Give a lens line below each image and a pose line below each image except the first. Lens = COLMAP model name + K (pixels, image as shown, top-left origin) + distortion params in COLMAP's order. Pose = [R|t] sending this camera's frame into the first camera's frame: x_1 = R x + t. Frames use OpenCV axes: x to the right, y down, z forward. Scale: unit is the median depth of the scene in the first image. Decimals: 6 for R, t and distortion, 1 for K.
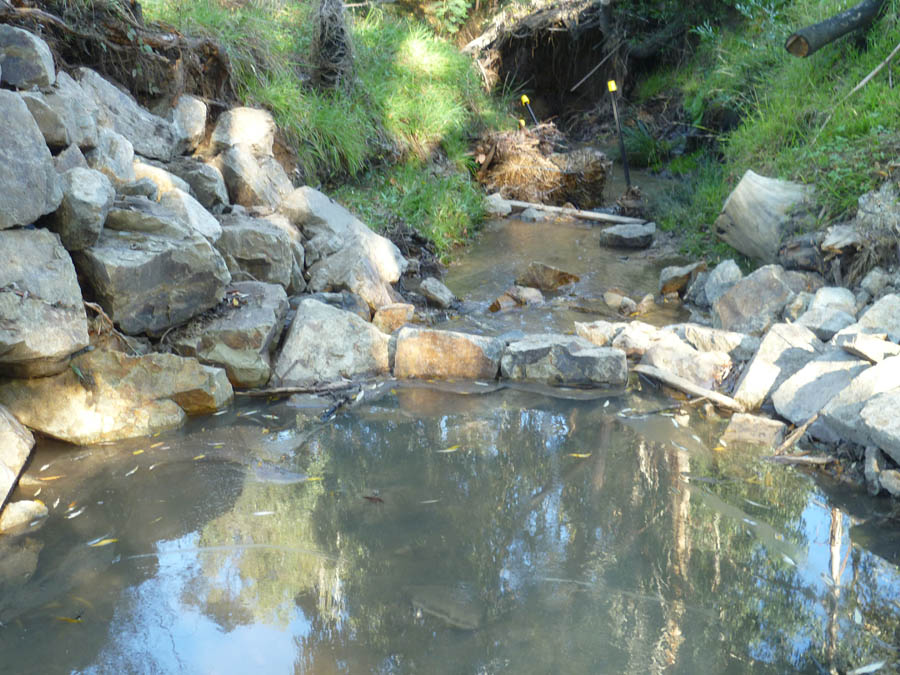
lens RADIAL K [[1149.9, 0, 449.9], [0, 1149.9, 337.8], [0, 0, 1]] dist [-0.092968, 0.000000]
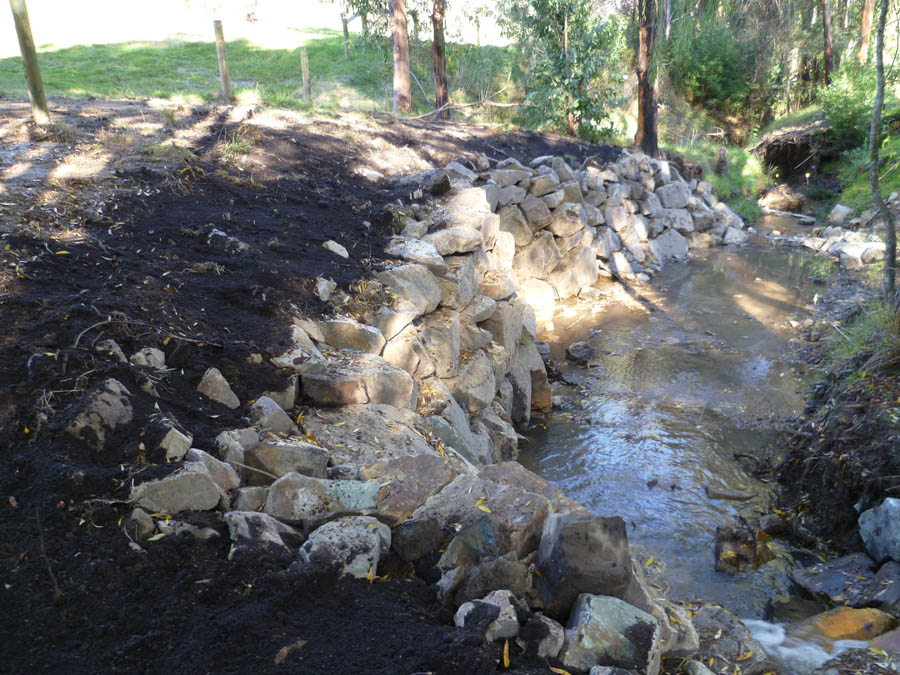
lens RADIAL K [[742.8, 0, 450.6], [0, 742.8, 336.5], [0, 0, 1]] dist [-0.073571, 0.003359]
pose [[0.945832, 0.094948, -0.310461, -0.206072], [-0.076791, 0.994571, 0.070223, 0.262785], [0.315443, -0.042578, 0.947989, -2.030935]]
